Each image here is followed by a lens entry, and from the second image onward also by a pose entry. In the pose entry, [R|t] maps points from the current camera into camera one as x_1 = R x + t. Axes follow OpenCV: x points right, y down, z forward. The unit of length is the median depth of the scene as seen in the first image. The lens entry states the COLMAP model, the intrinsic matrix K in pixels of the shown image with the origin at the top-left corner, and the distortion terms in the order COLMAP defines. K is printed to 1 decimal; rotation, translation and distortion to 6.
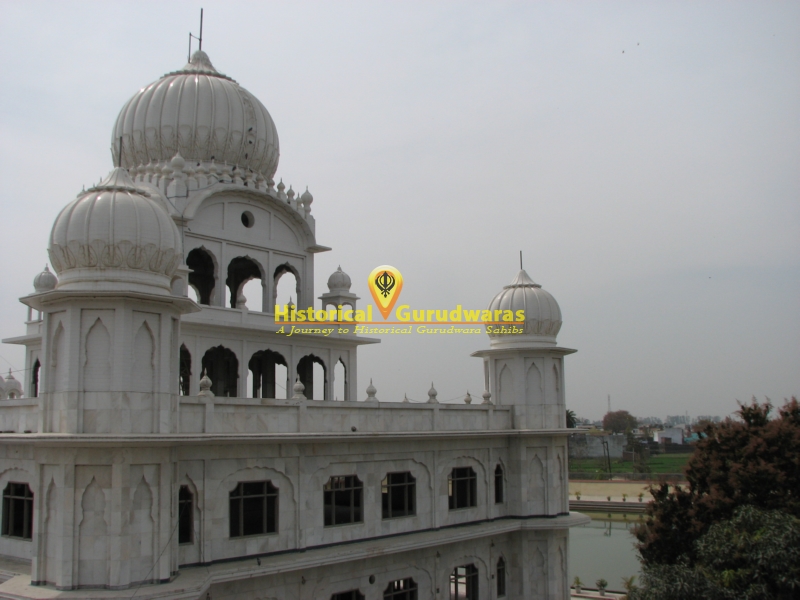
lens RADIAL K [[855.4, 0, 395.4], [0, 855.4, 298.7], [0, 0, 1]] dist [-0.135370, 0.000000]
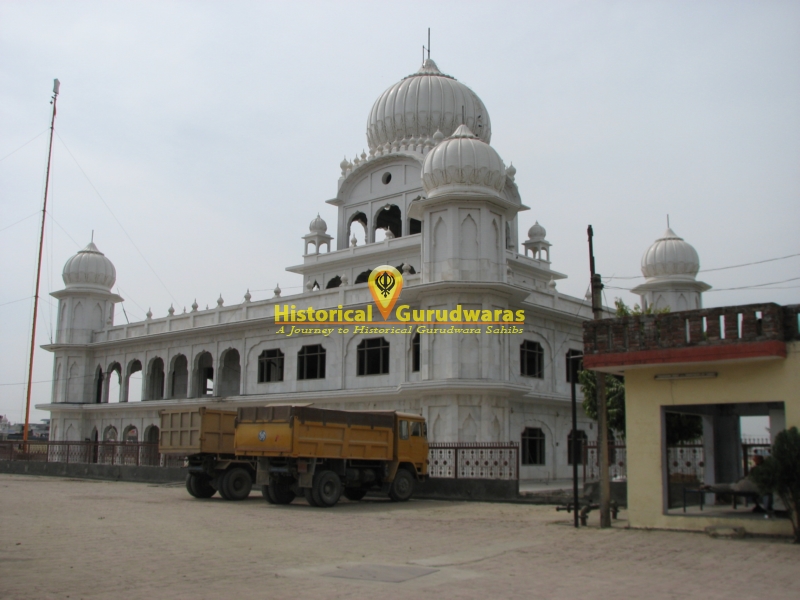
lens RADIAL K [[855.4, 0, 393.8], [0, 855.4, 299.2], [0, 0, 1]] dist [-0.135370, 0.000000]
pose [[0.999305, 0.020877, -0.030877, -0.277468], [-0.021869, 0.999243, -0.032160, 0.149594], [0.030182, 0.032813, 0.999006, -0.381316]]
